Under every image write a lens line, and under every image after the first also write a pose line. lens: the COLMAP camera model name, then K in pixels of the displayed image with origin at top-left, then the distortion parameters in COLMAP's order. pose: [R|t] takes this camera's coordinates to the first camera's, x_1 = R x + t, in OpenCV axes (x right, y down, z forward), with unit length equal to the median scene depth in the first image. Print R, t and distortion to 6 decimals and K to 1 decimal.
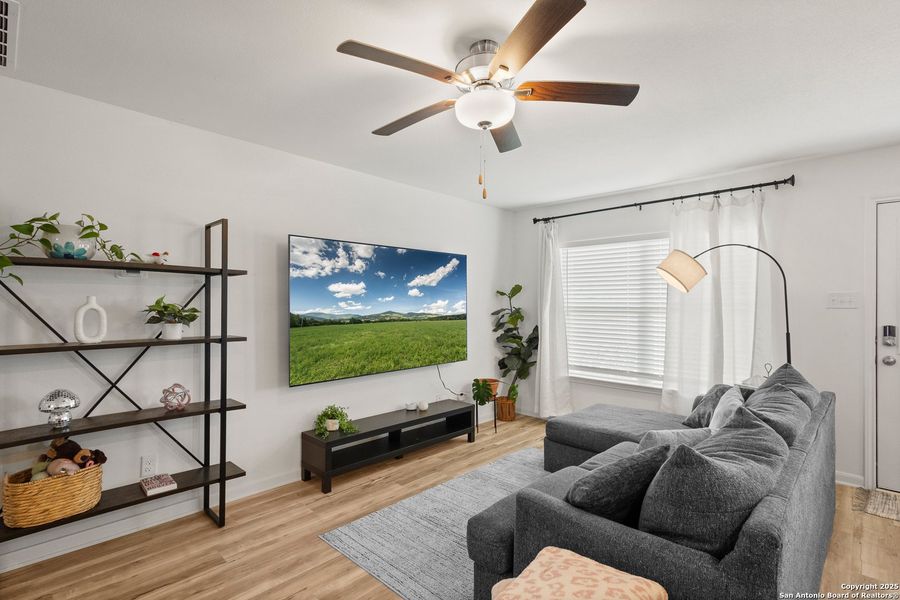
lens RADIAL K [[421.6, 0, 454.1], [0, 421.6, 308.9], [0, 0, 1]] dist [0.003168, 0.000651]
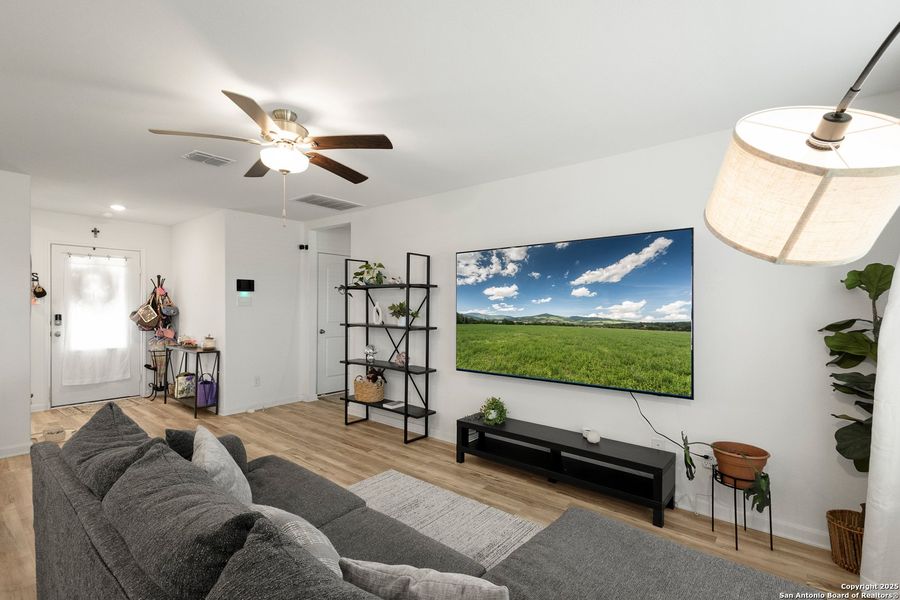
lens RADIAL K [[410.5, 0, 450.5], [0, 410.5, 305.8], [0, 0, 1]] dist [0.001764, -0.001192]
pose [[0.081448, -0.003805, -0.996670, 0.779804], [-0.016885, 0.999844, -0.005197, -0.004442], [0.996535, 0.017252, 0.081371, 0.781669]]
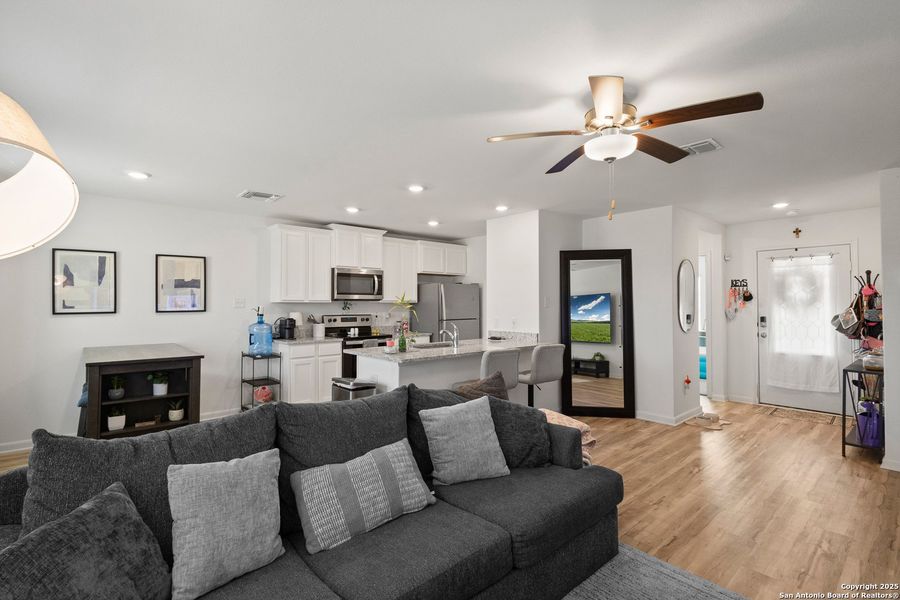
lens RADIAL K [[426.4, 0, 450.0], [0, 426.4, 300.0], [0, 0, 1]] dist [0.000145, 0.000064]
pose [[-0.997123, -0.003388, 0.075726, 0.250114], [-0.003443, 0.999994, -0.000597, -0.016463], [-0.075723, -0.000856, -0.997129, 1.222460]]
